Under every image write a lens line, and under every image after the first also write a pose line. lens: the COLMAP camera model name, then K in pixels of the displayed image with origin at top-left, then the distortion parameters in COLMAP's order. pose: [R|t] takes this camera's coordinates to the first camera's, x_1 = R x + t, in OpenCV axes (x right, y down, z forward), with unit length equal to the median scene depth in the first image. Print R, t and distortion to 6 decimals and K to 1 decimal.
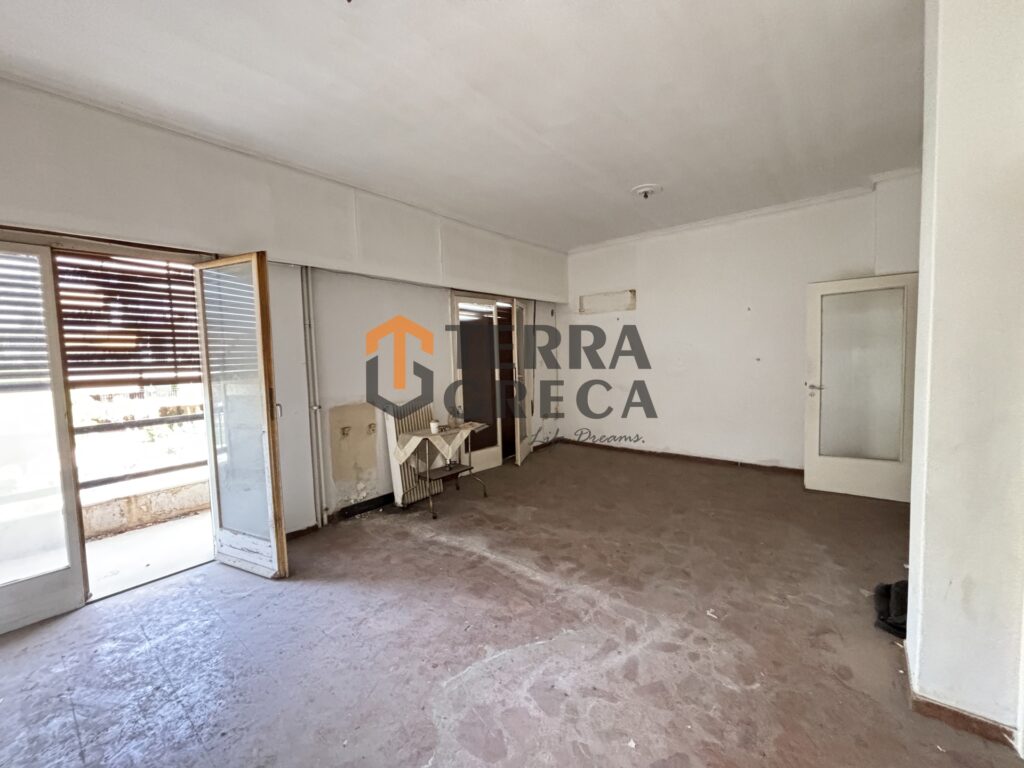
lens RADIAL K [[415.4, 0, 509.6], [0, 415.4, 379.2], [0, 0, 1]] dist [-0.000121, 0.000114]
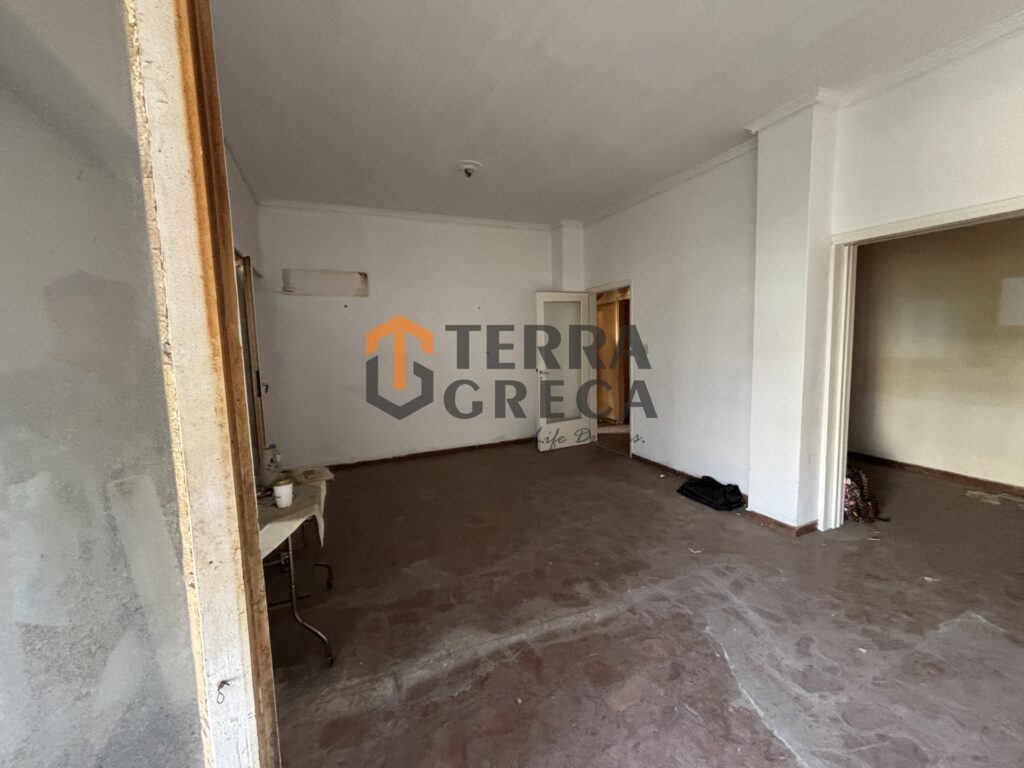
lens RADIAL K [[415.4, 0, 509.6], [0, 415.4, 379.2], [0, 0, 1]] dist [-0.000121, 0.000114]
pose [[0.453646, -0.066490, 0.888698, -0.642427], [0.069348, 0.996823, 0.039181, -0.024501], [-0.888480, 0.043855, 0.456815, 0.698235]]
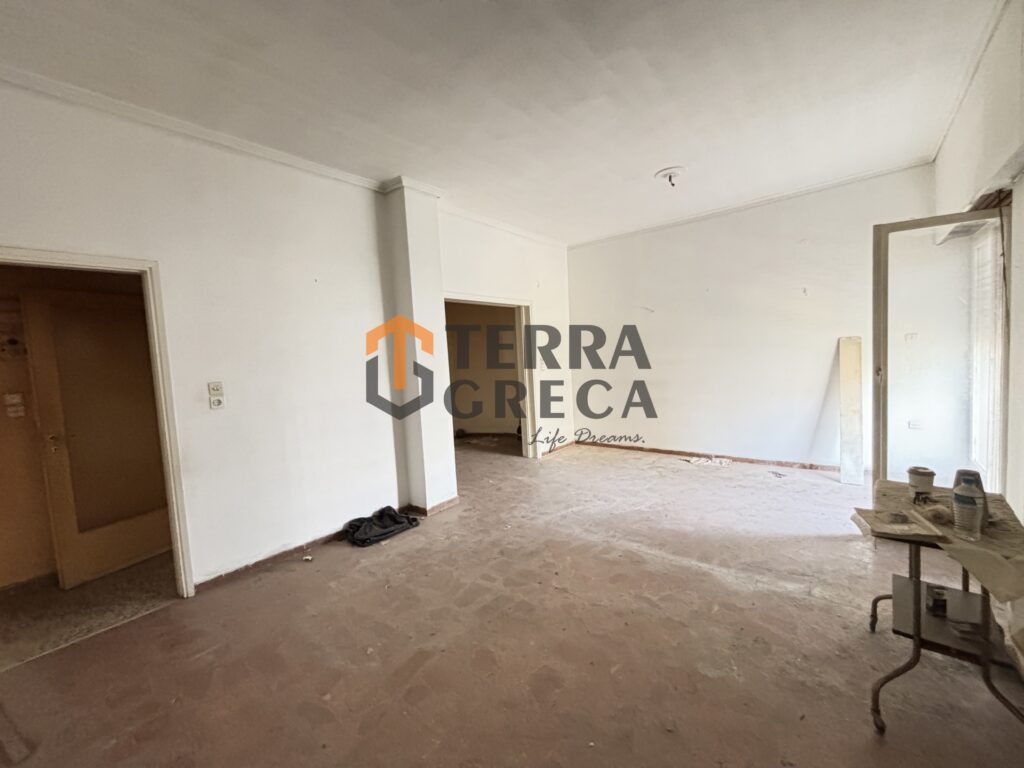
lens RADIAL K [[415.4, 0, 509.6], [0, 415.4, 379.2], [0, 0, 1]] dist [-0.000121, 0.000114]
pose [[-0.996155, 0.087413, 0.005844, 0.327516], [0.087458, 0.988324, 0.124765, -0.119635], [0.005130, 0.124797, -0.992169, 1.880327]]
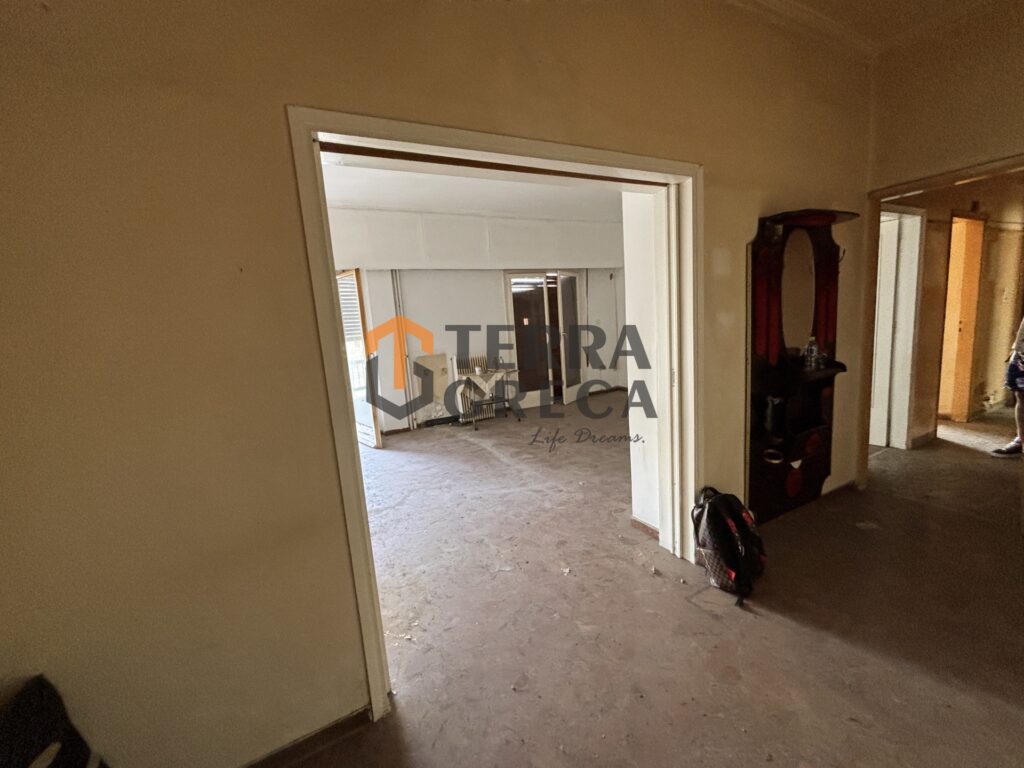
lens RADIAL K [[410.1, 0, 506.1], [0, 410.1, 382.9], [0, 0, 1]] dist [0.000056, -0.000028]
pose [[0.916781, 0.020093, -0.398885, 0.646832], [0.023626, 0.994256, 0.104384, 0.014008], [0.398691, -0.105121, 0.911041, -0.381755]]
